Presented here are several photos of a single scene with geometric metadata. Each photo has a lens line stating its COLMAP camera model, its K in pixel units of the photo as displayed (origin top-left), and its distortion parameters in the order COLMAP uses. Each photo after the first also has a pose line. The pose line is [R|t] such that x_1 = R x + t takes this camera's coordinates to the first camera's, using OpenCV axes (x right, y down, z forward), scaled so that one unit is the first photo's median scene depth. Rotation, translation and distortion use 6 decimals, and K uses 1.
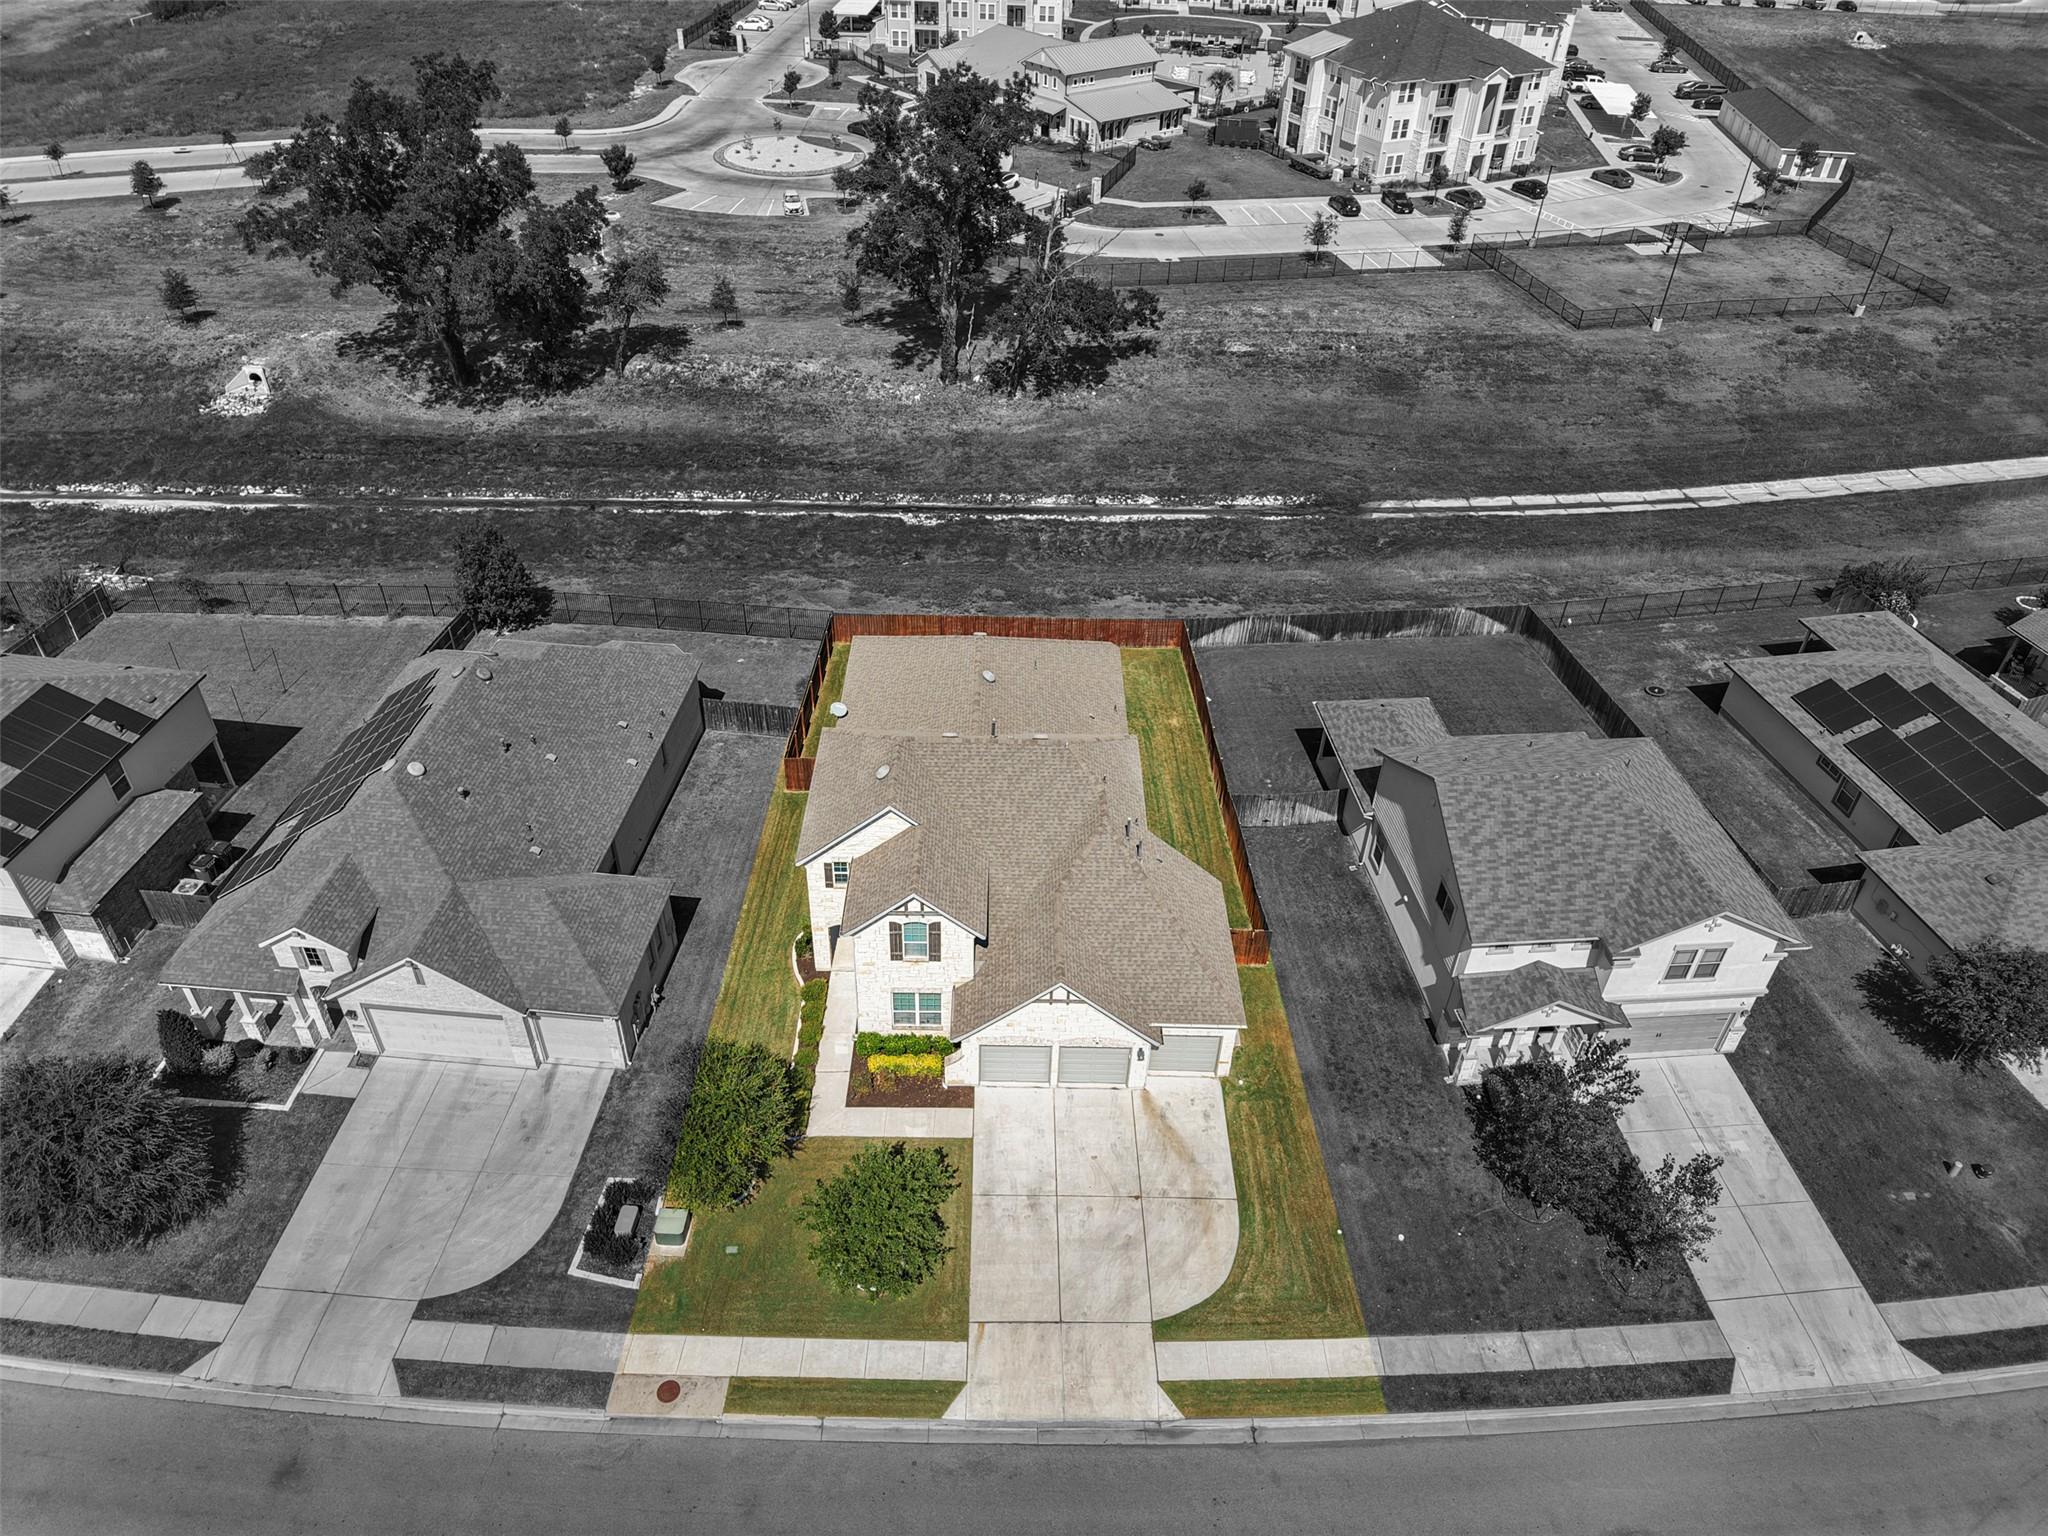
lens RADIAL K [[1504.4, 0, 1062.6], [0, 1504.4, 767.1], [0, 0, 1]] dist [0.021315, -0.025261]
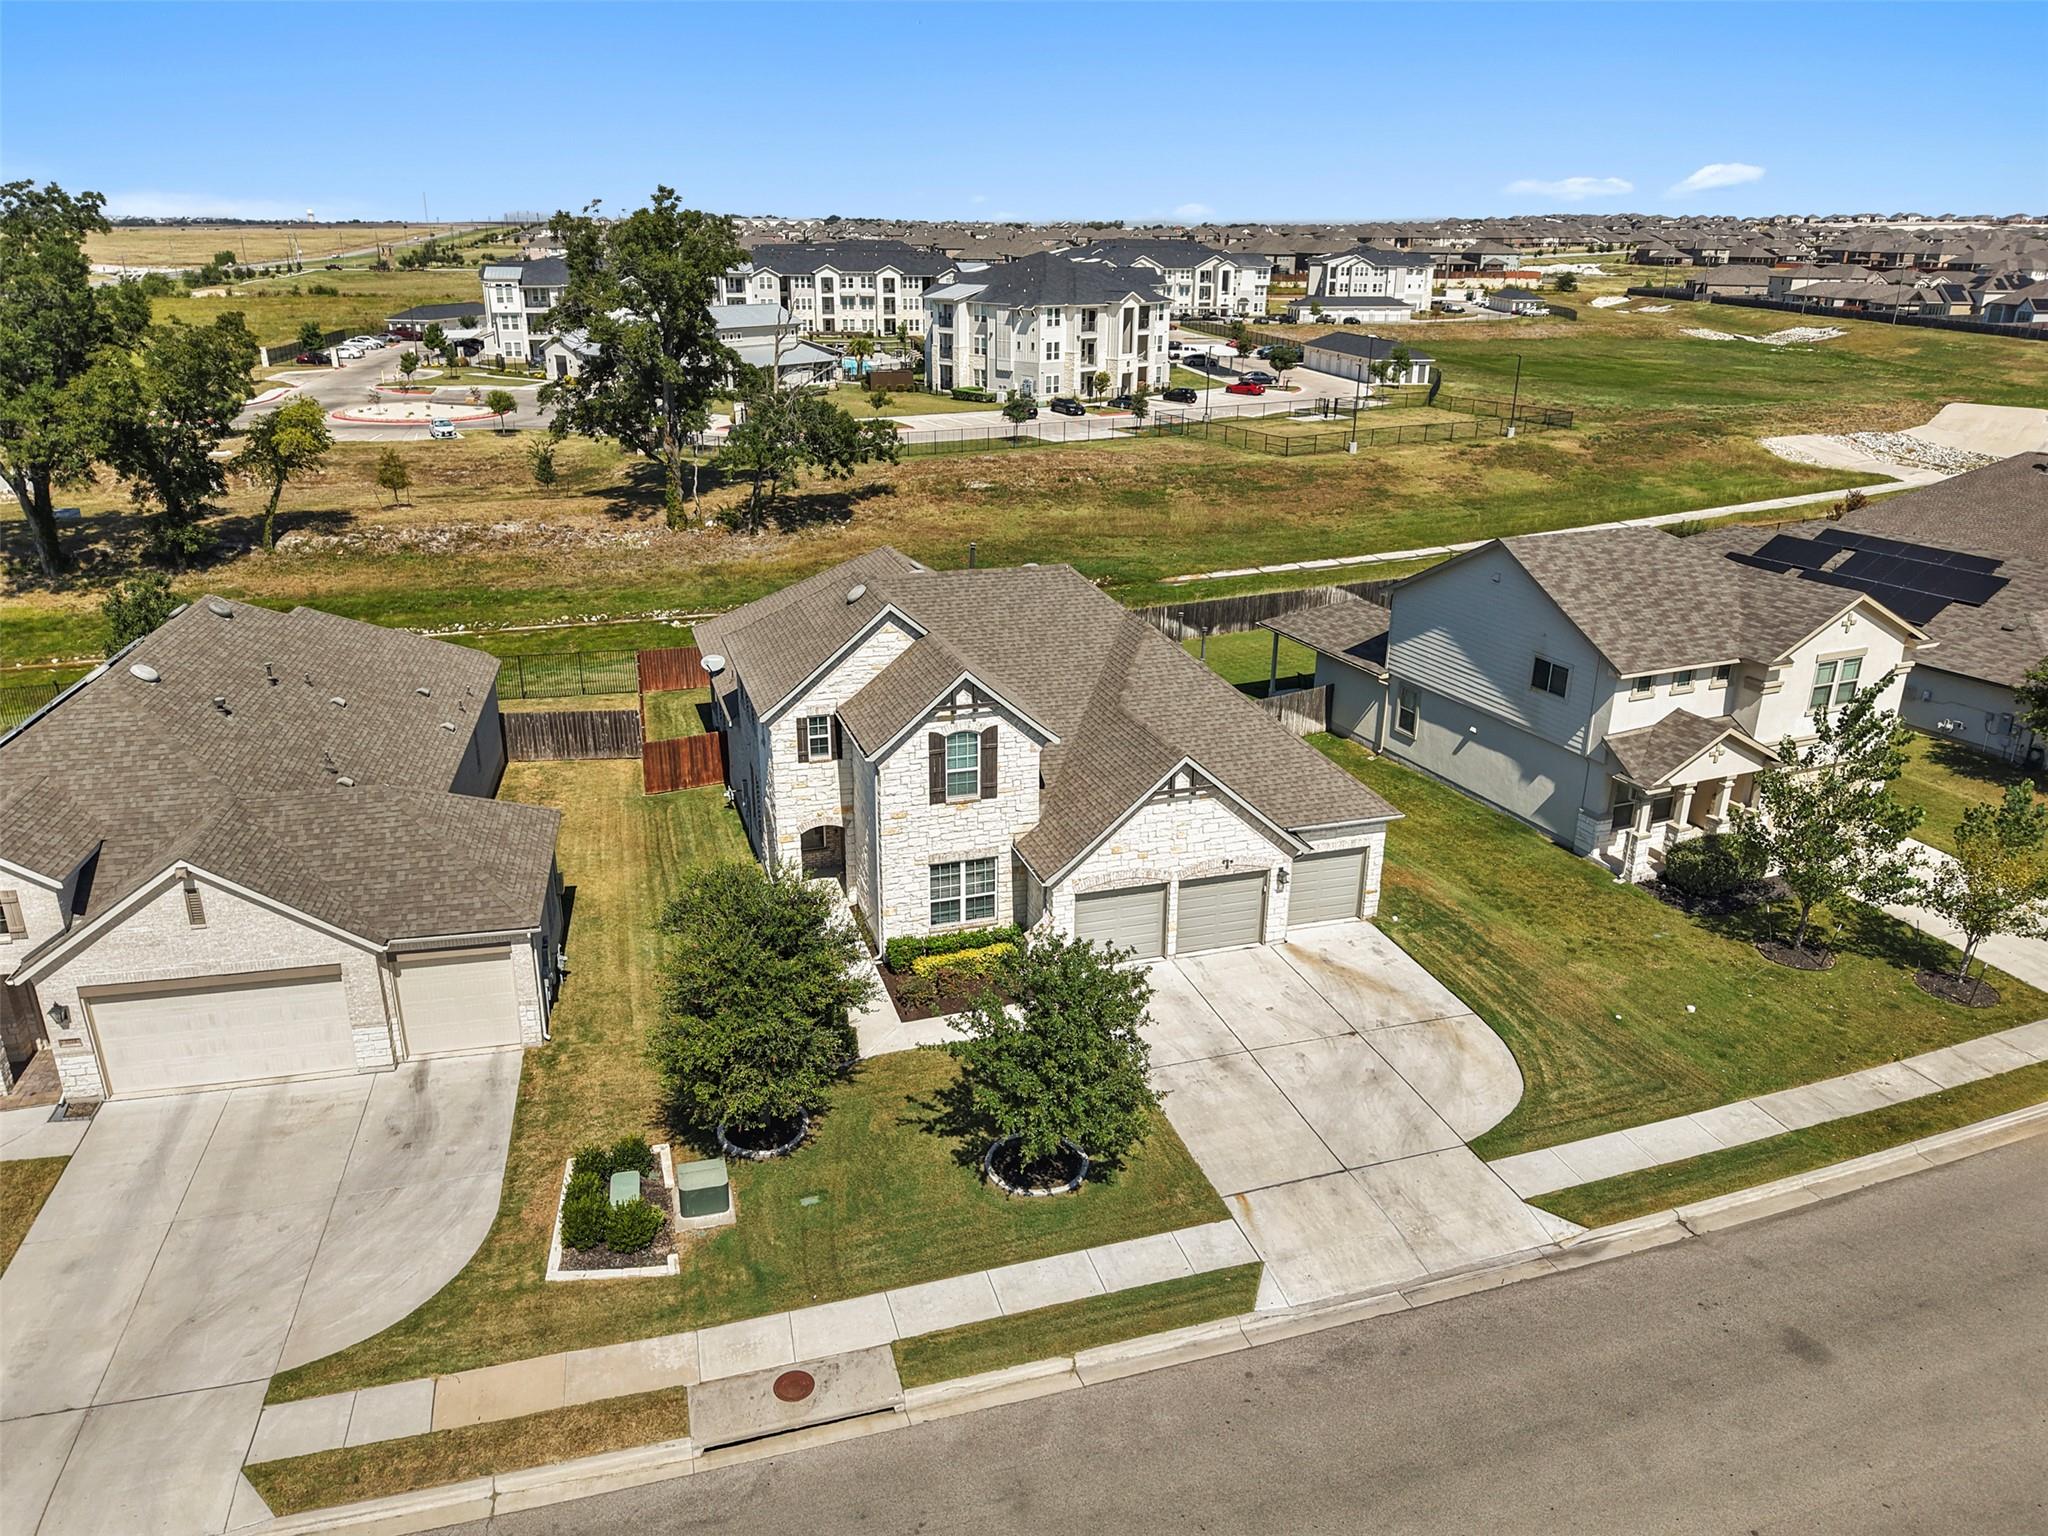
lens RADIAL K [[1504.4, 0, 1062.6], [0, 1504.4, 767.1], [0, 0, 1]] dist [0.021315, -0.025261]
pose [[0.947443, -0.126128, 0.294011, -0.253947], [0.211632, 0.936286, -0.280322, 0.315800], [-0.239922, 0.327811, 0.913771, 0.322862]]
